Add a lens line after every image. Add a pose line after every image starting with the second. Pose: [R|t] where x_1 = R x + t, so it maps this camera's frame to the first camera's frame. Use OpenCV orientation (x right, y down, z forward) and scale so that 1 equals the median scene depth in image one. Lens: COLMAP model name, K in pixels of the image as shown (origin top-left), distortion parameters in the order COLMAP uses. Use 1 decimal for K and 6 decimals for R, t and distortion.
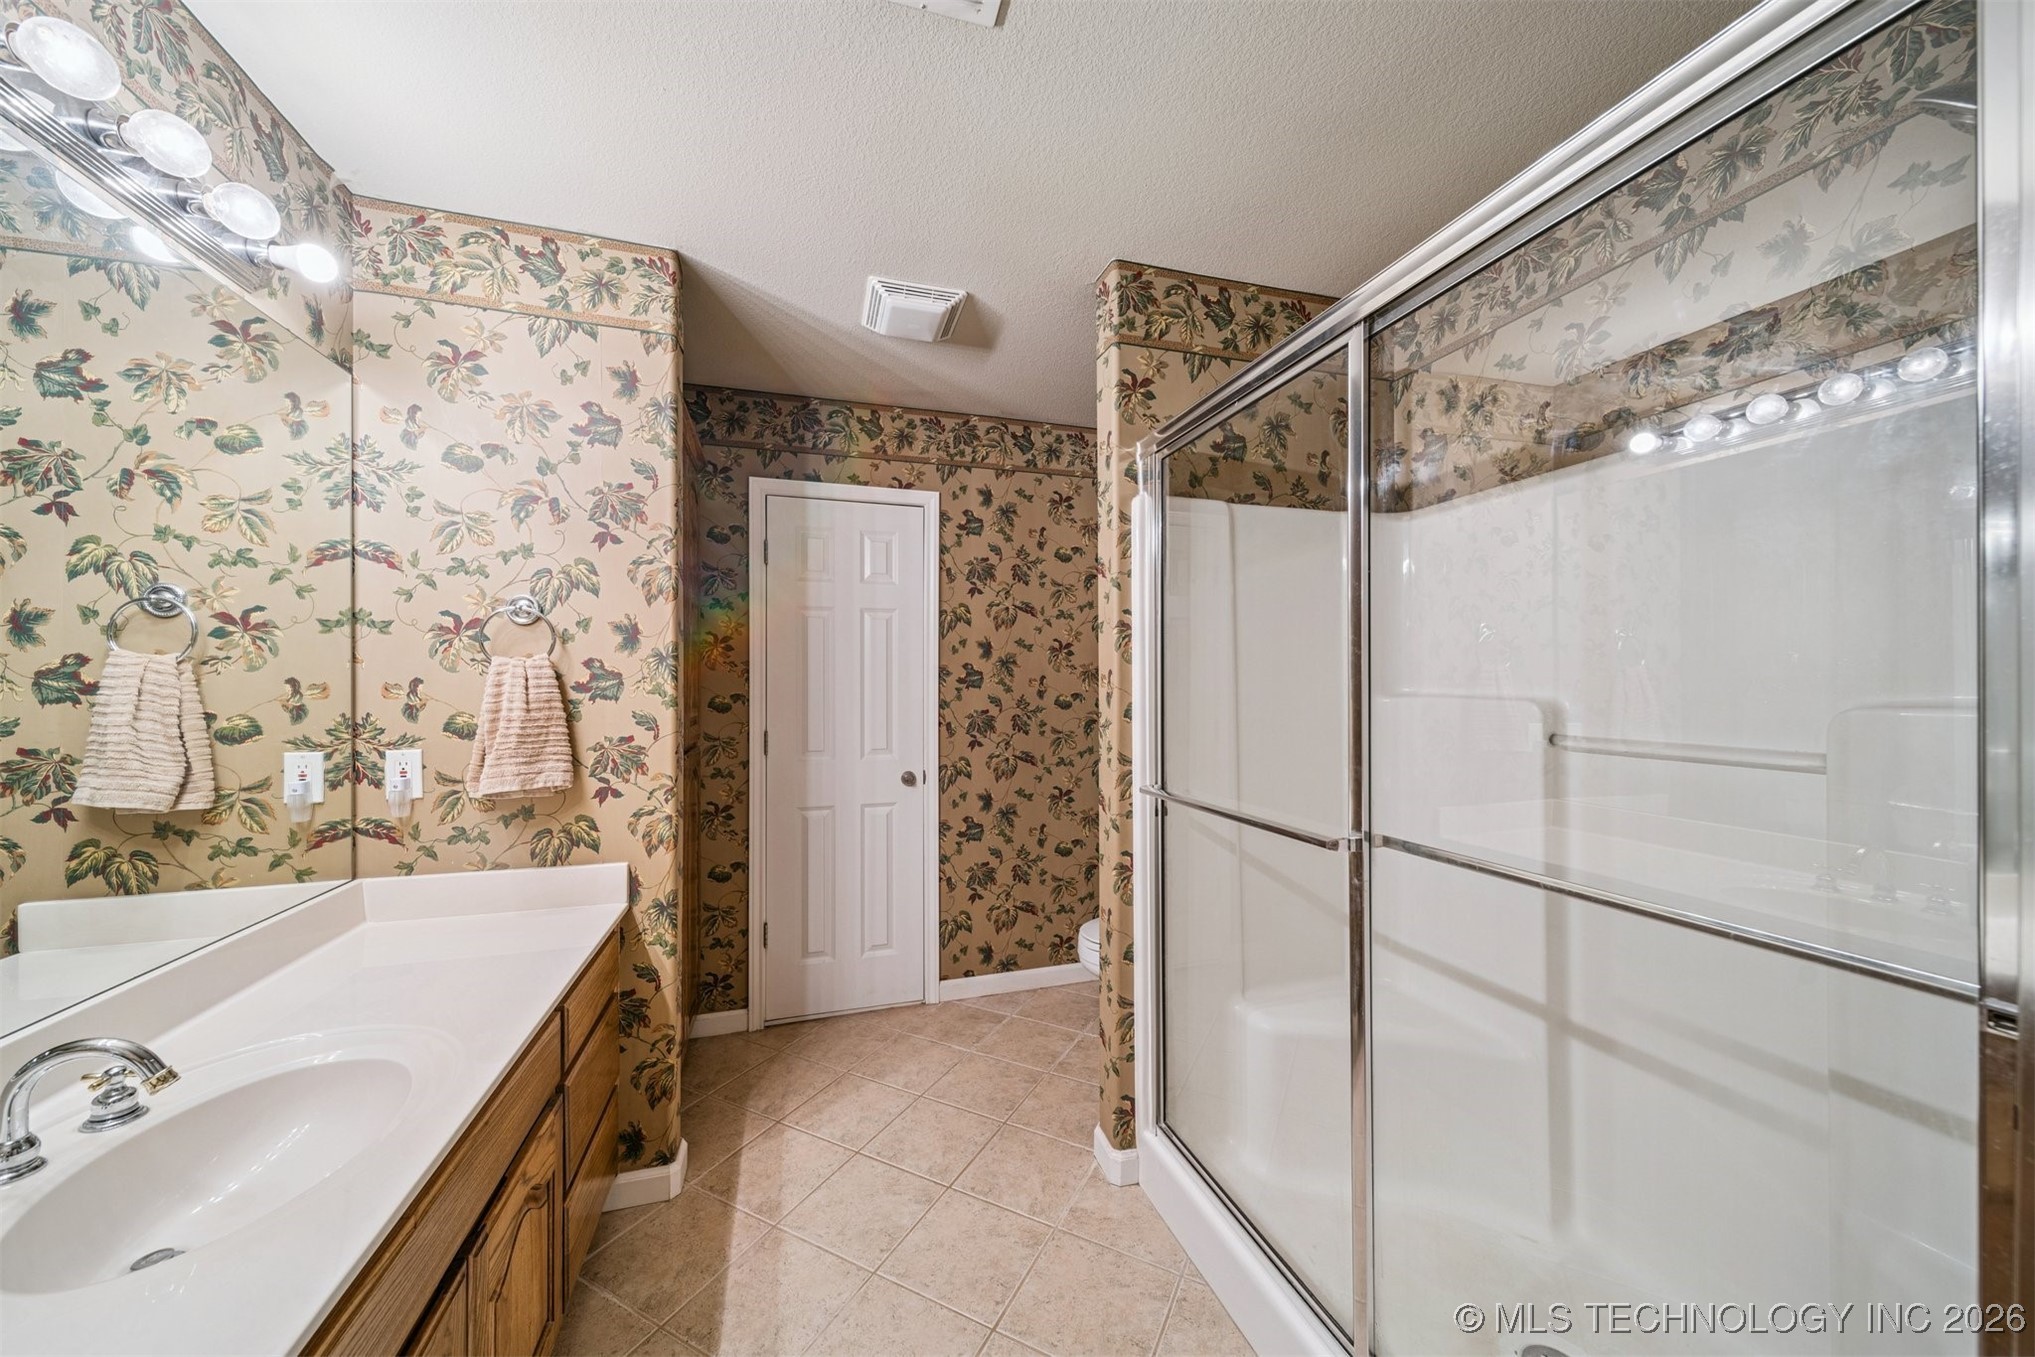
lens RADIAL K [[719.3, 0, 1024.0], [0, 719.3, 686.2], [0, 0, 1]] dist [0.006807, -0.001030]
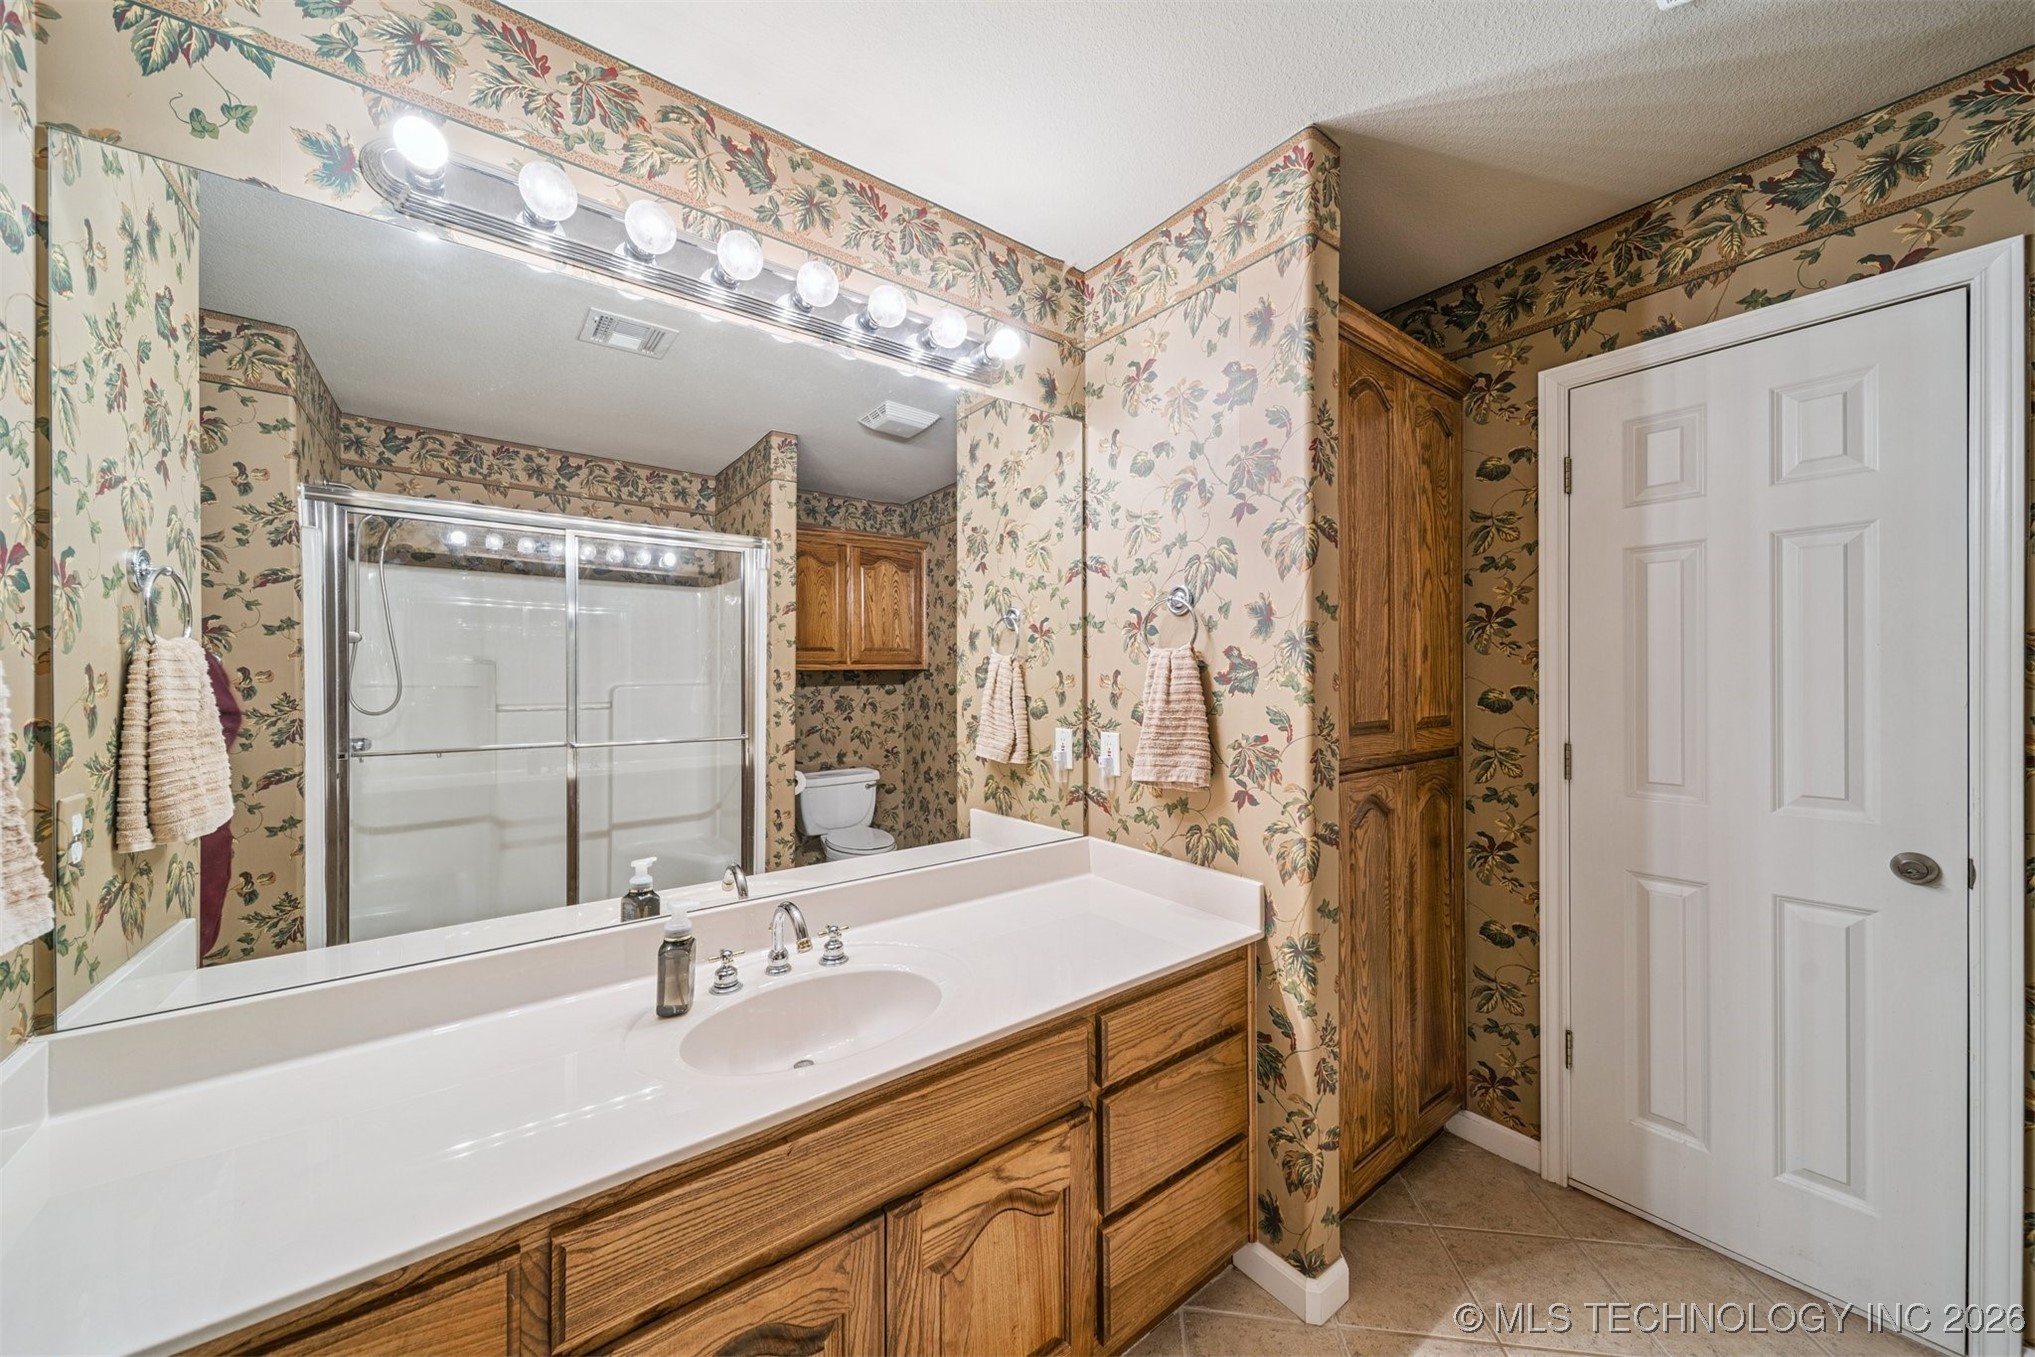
lens RADIAL K [[719.3, 0, 1002.1], [0, 719.3, 676.3], [0, 0, 1]] dist [0.006807, -0.001030]
pose [[0.327134, -0.000874, -0.944978, 0.104240], [0.002149, 0.999998, -0.000181, -0.000949], [0.944976, -0.001972, 0.327135, 0.287181]]
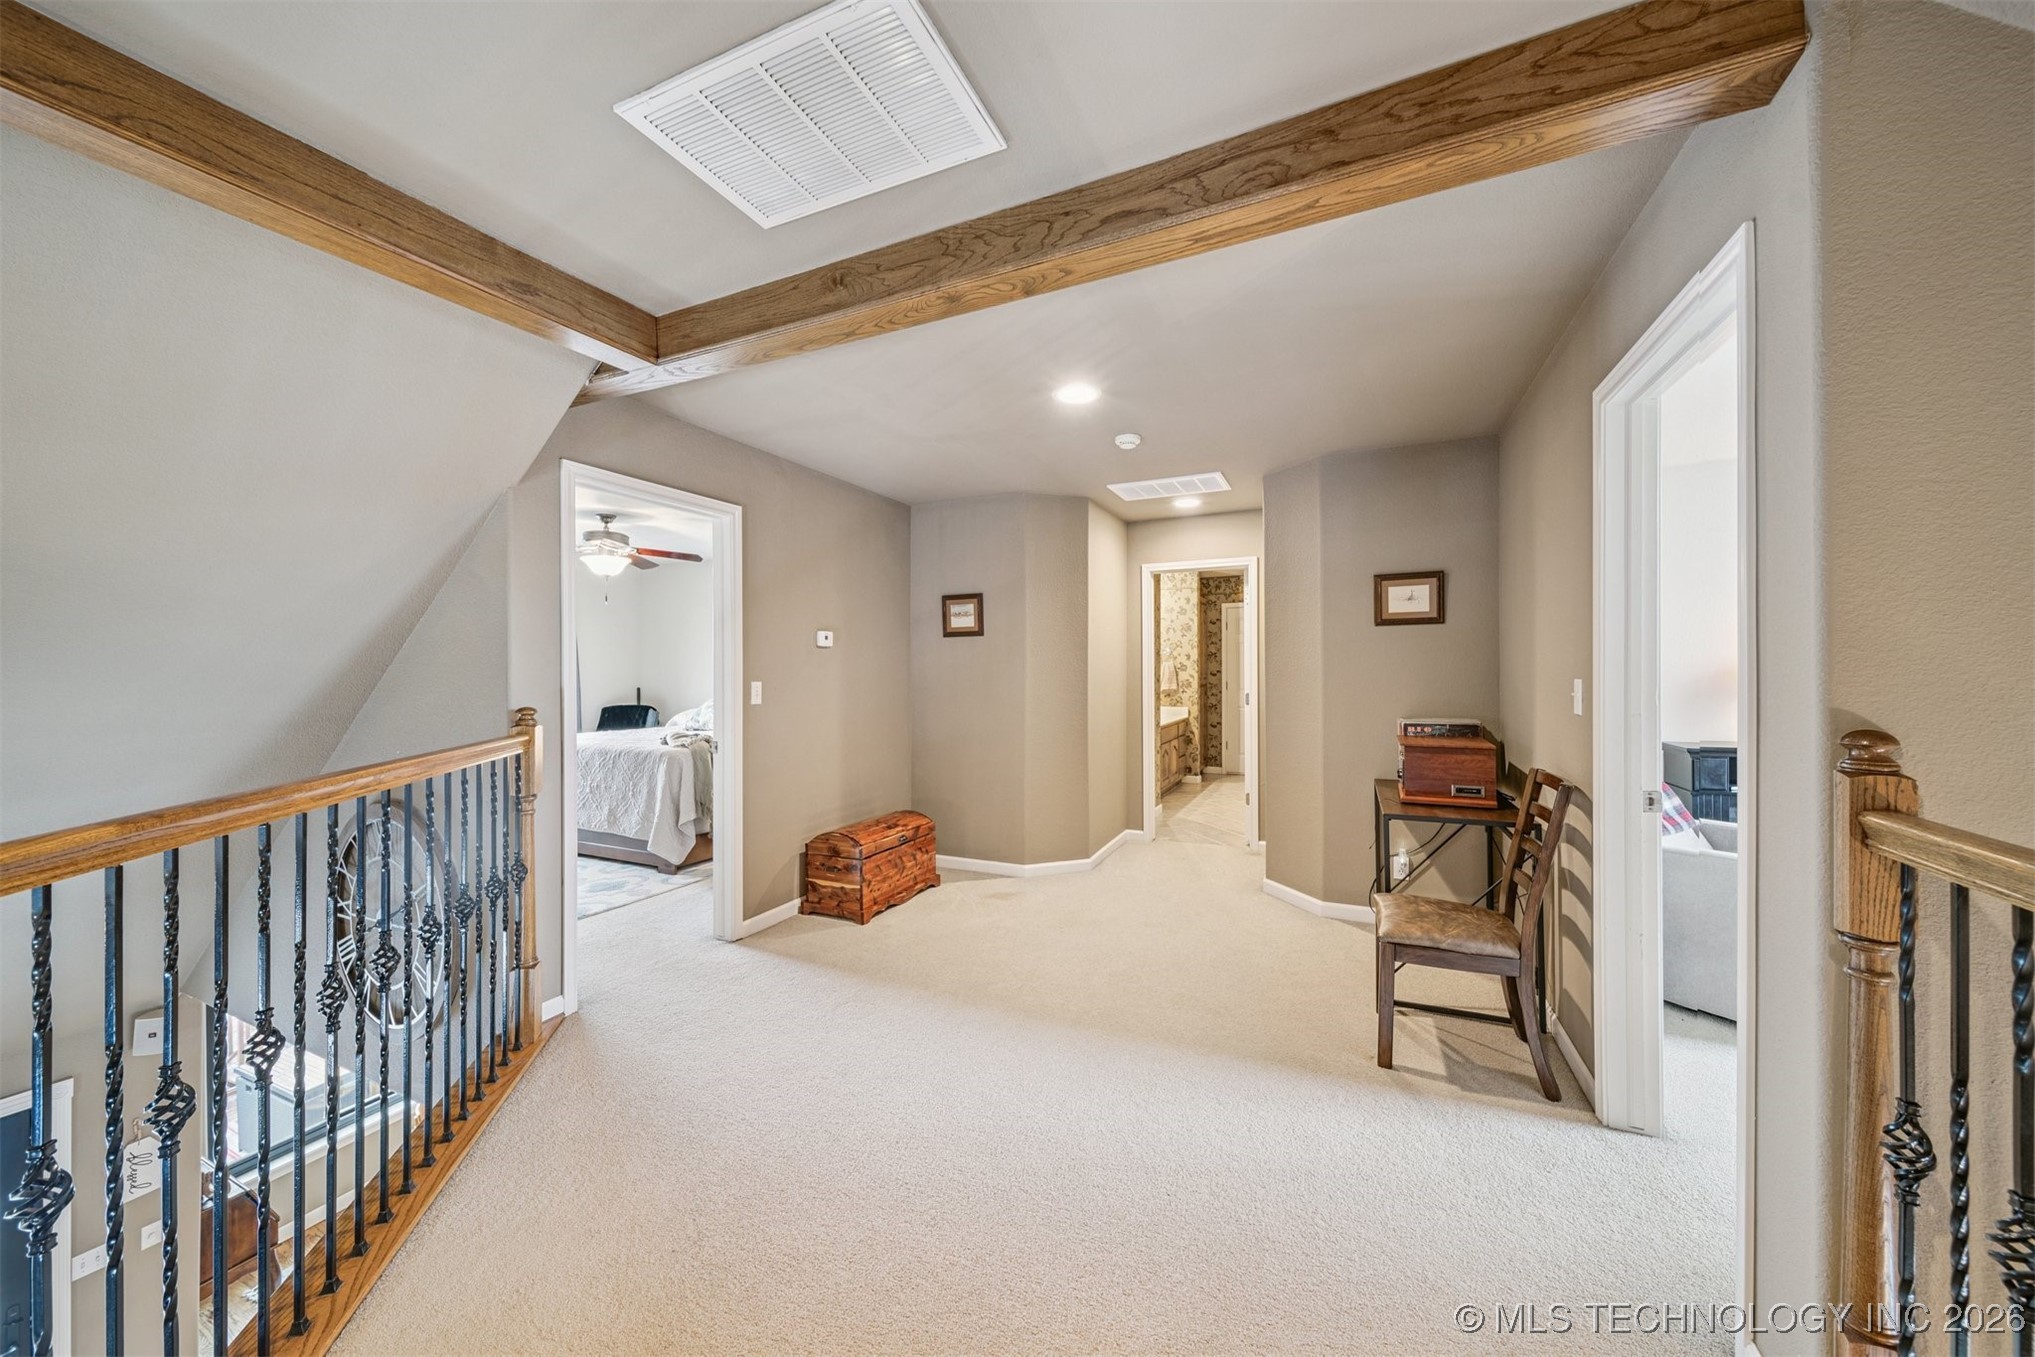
lens RADIAL K [[719.3, 0, 1012.5], [0, 719.3, 670.2], [0, 0, 1]] dist [0.006807, -0.001030]
pose [[0.737051, 0.001585, -0.675835, 1.119839], [0.000846, 0.999994, 0.003268, -0.001631], [0.675836, -0.002980, 0.737046, -2.036452]]
